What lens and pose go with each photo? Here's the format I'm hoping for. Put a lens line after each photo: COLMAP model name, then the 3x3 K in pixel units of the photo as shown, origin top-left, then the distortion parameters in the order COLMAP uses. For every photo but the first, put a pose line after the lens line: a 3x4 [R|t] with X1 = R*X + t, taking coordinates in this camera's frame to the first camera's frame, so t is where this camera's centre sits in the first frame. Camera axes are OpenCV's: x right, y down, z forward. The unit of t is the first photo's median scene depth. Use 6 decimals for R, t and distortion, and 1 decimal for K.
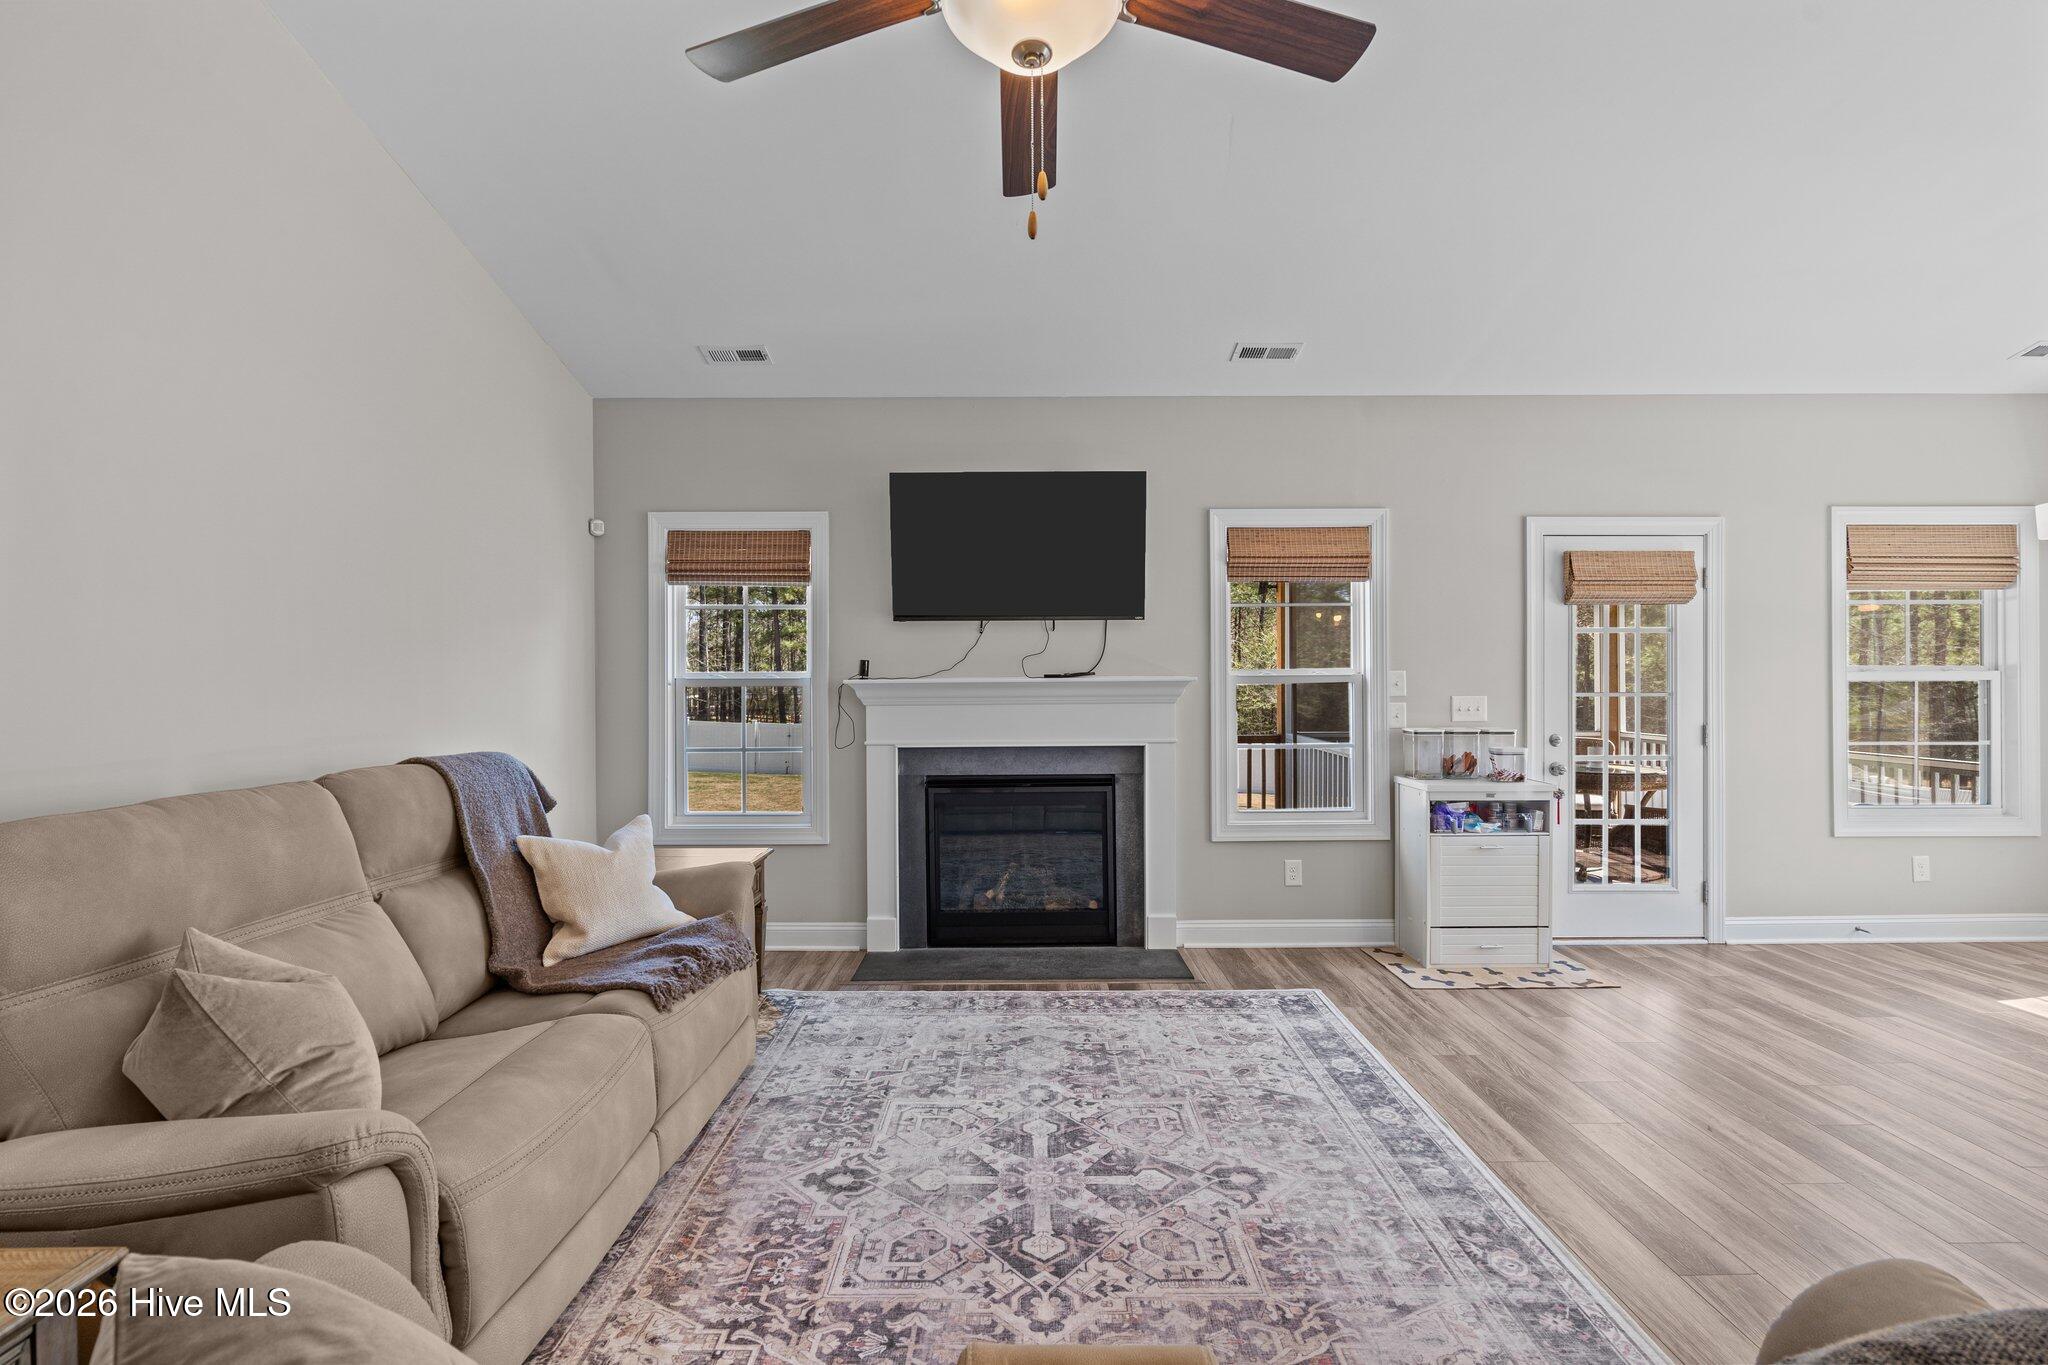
lens RADIAL K [[925.0, 0, 1020.9], [0, 925.0, 682.5], [0, 0, 1]] dist [-0.003517, 0.000768]
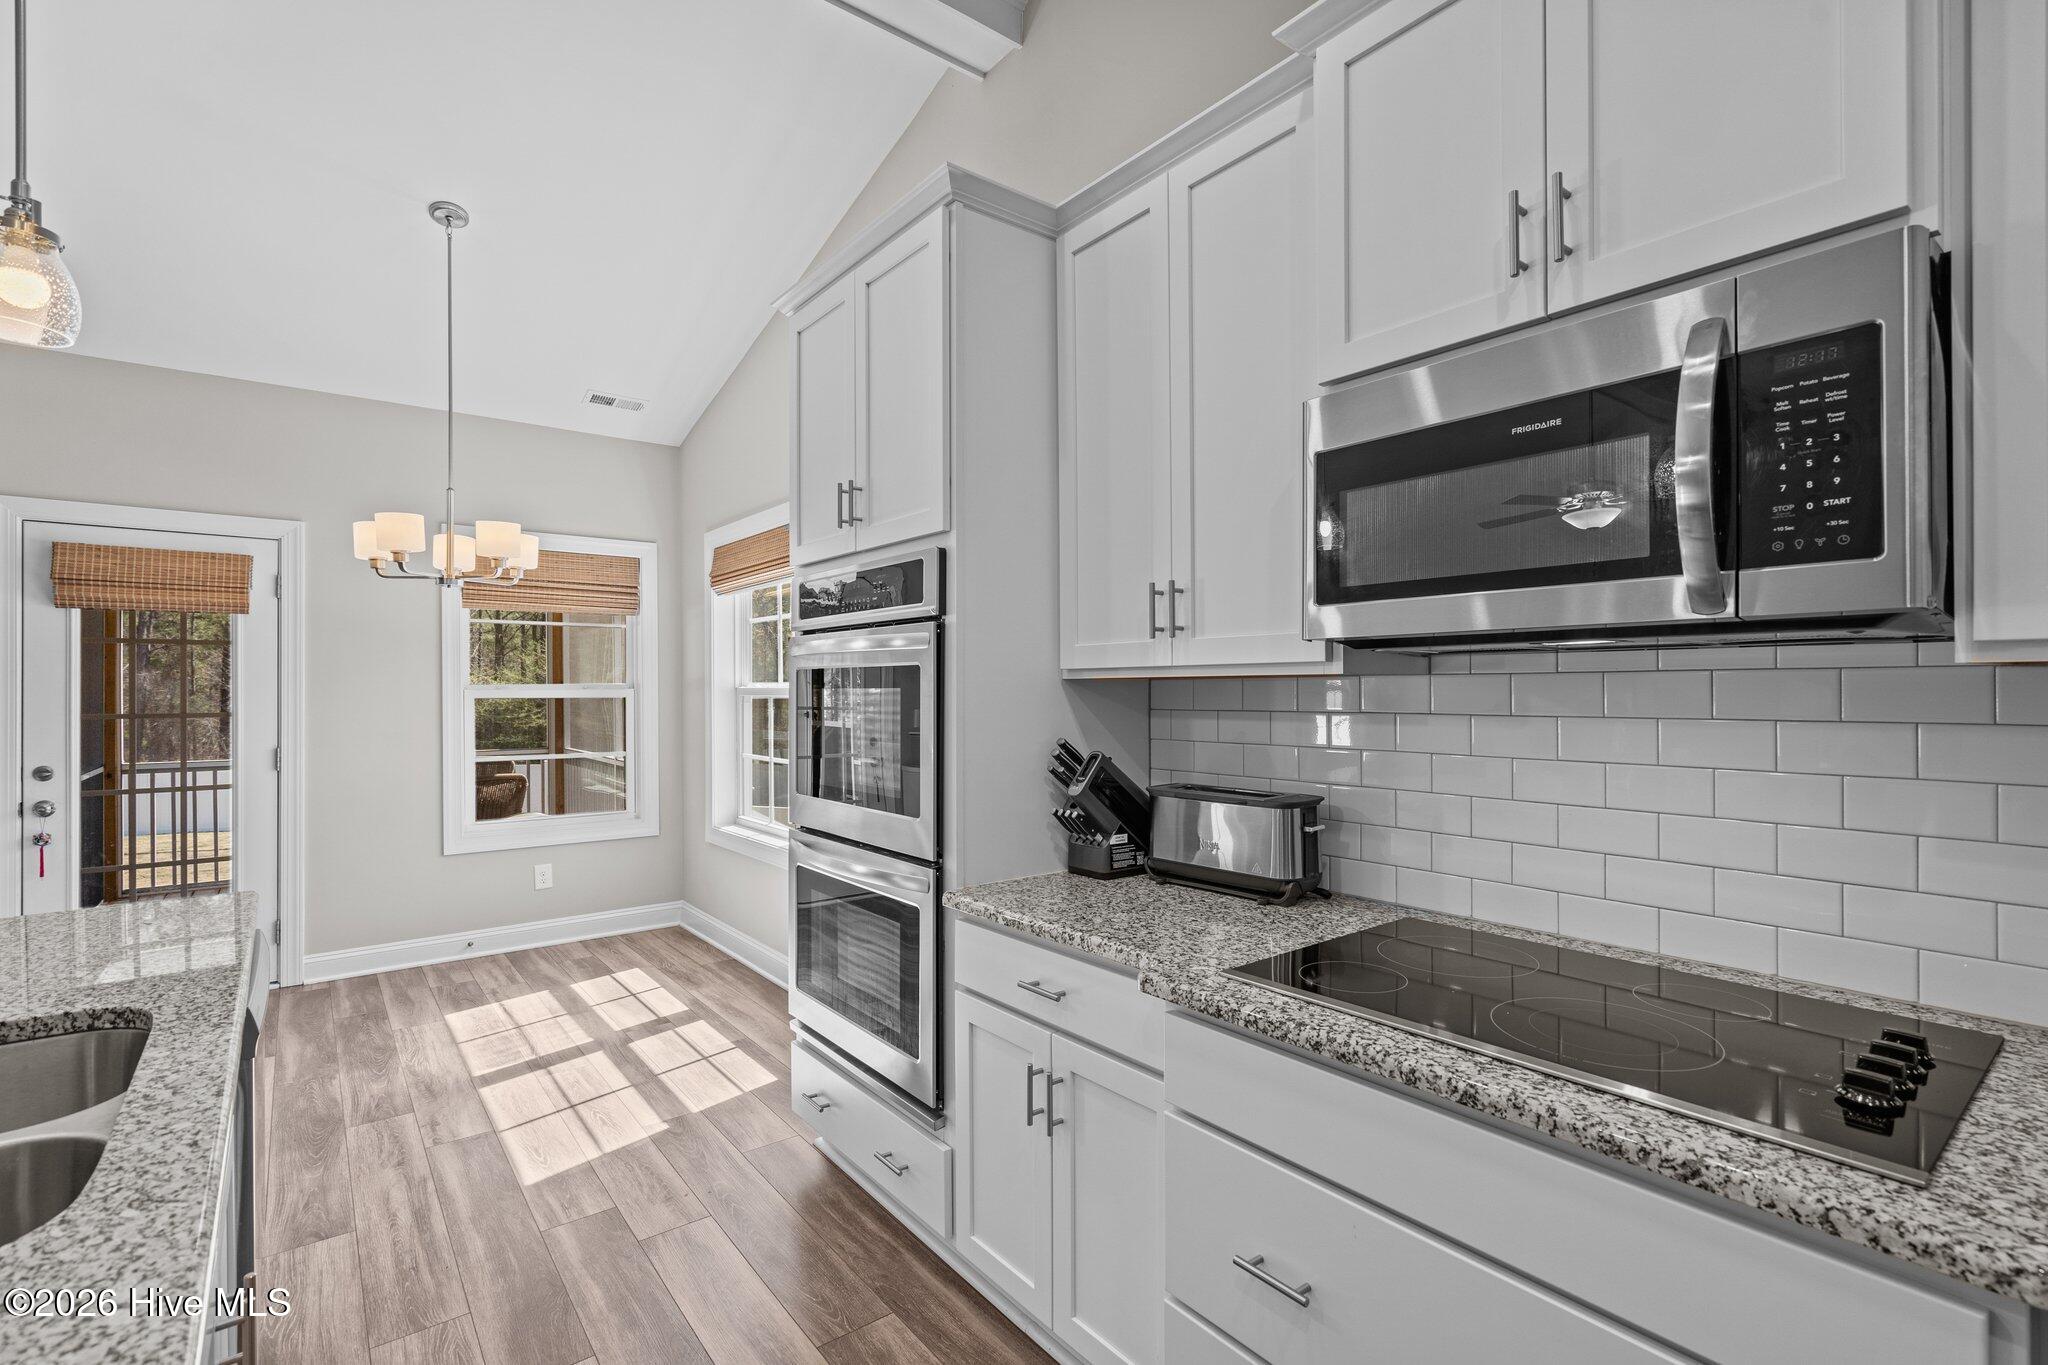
lens RADIAL K [[926.9, 0, 1021.1], [0, 926.9, 686.9], [0, 0, 1]] dist [-0.002160, 0.000873]
pose [[0.790867, 0.003211, 0.611980, 0.927829], [0.002635, 0.999959, -0.008652, -0.005099], [-0.611983, 0.008455, 0.790826, -0.211145]]
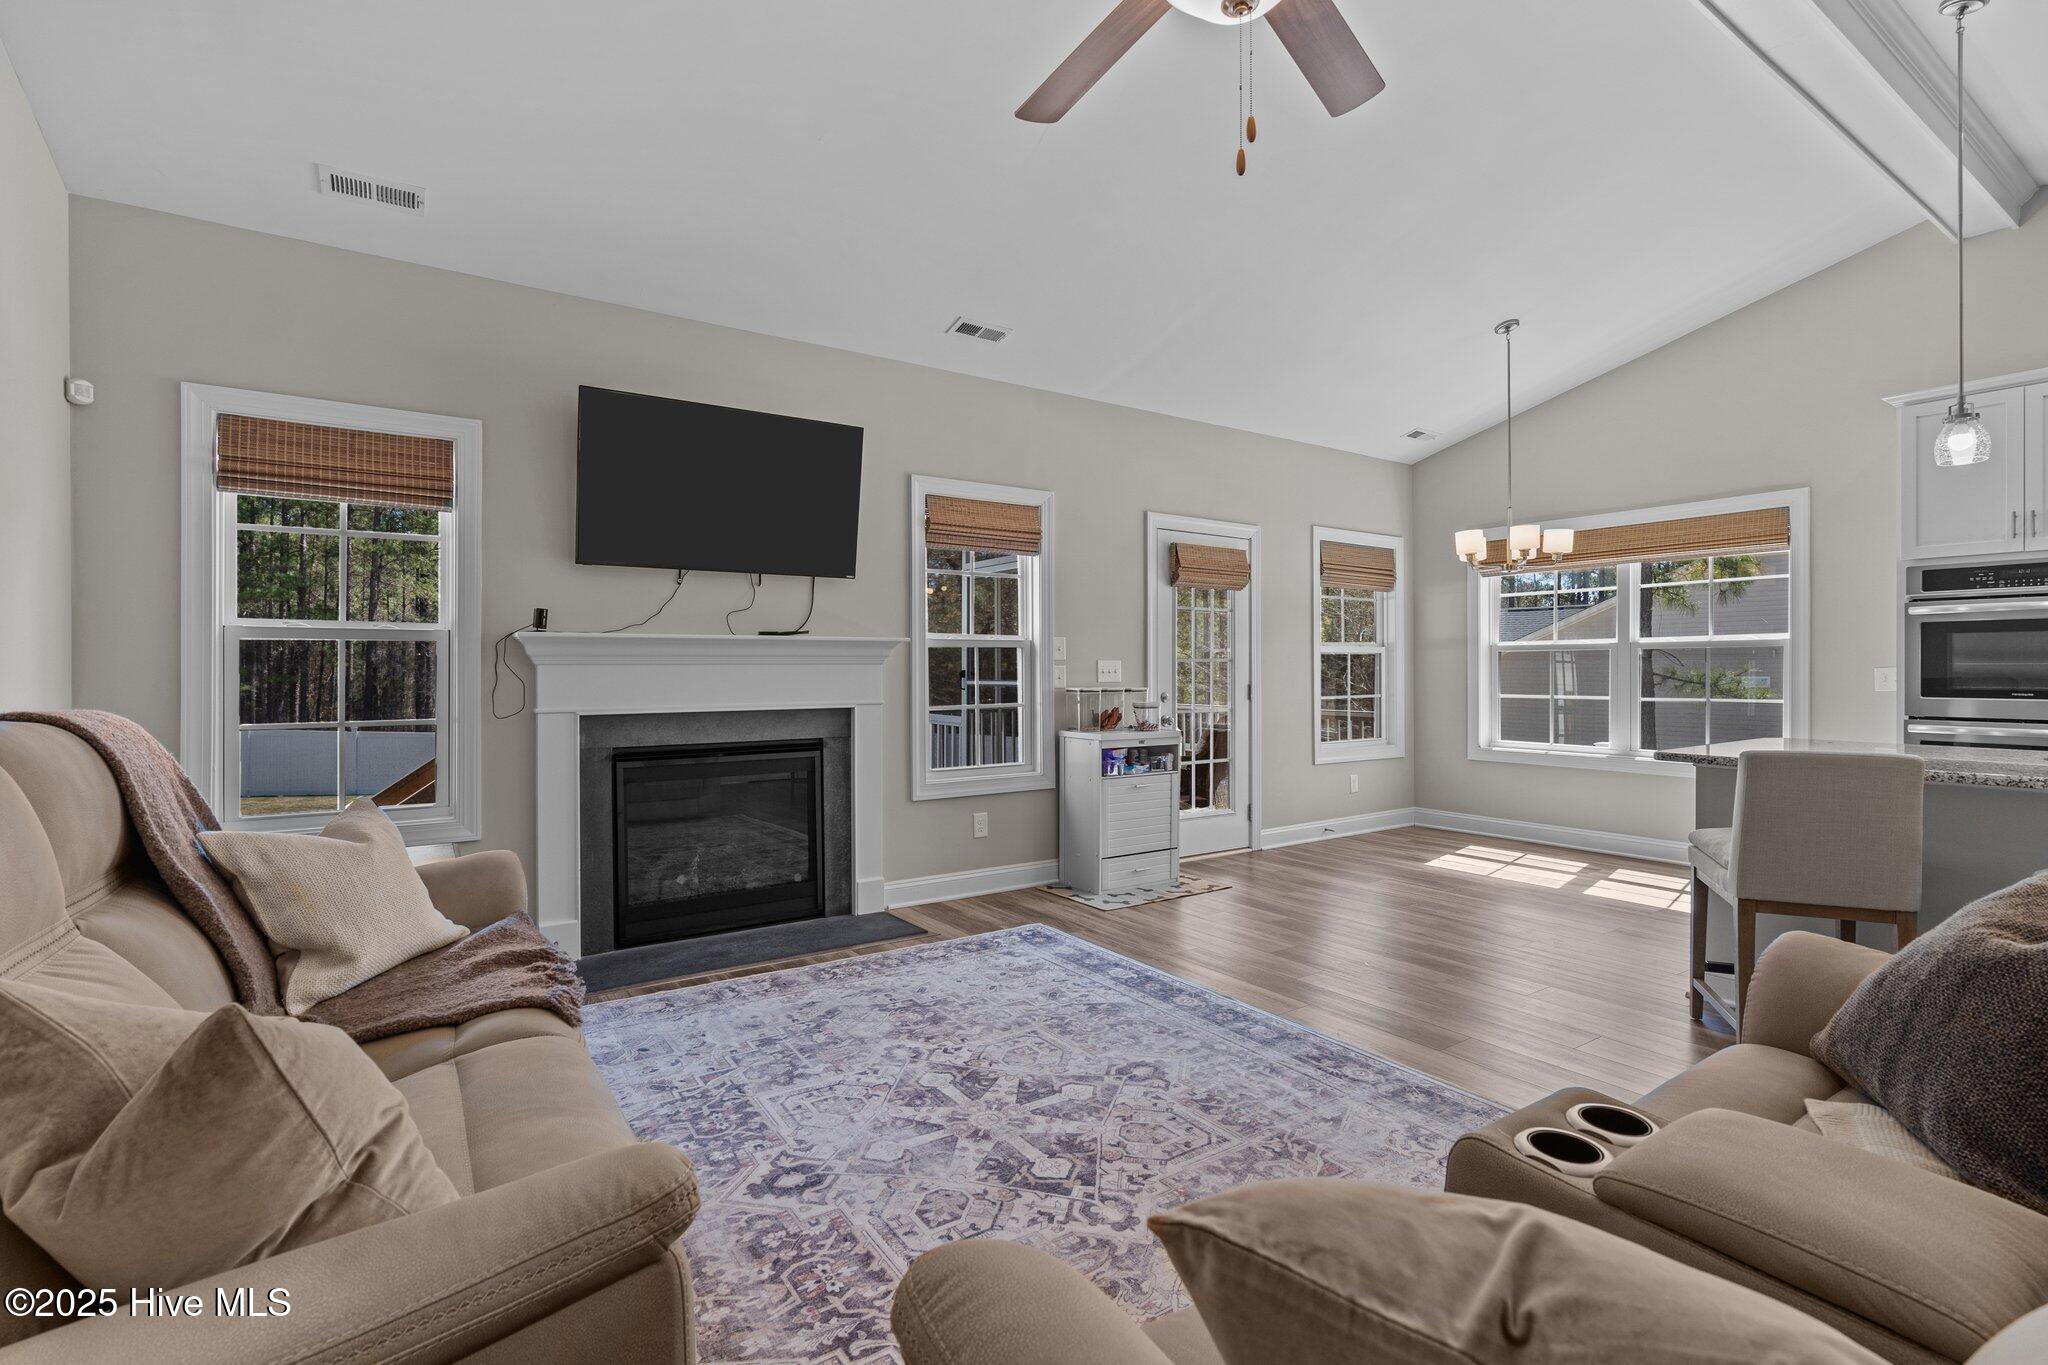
lens RADIAL K [[936.1, 0, 1016.9], [0, 936.1, 671.0], [0, 0, 1]] dist [-0.004267, 0.000440]
pose [[0.832503, 0.002890, 0.554013, -0.326784], [-0.000211, 0.999988, -0.004900, 0.041404], [-0.554021, 0.003962, 0.832493, 0.096434]]
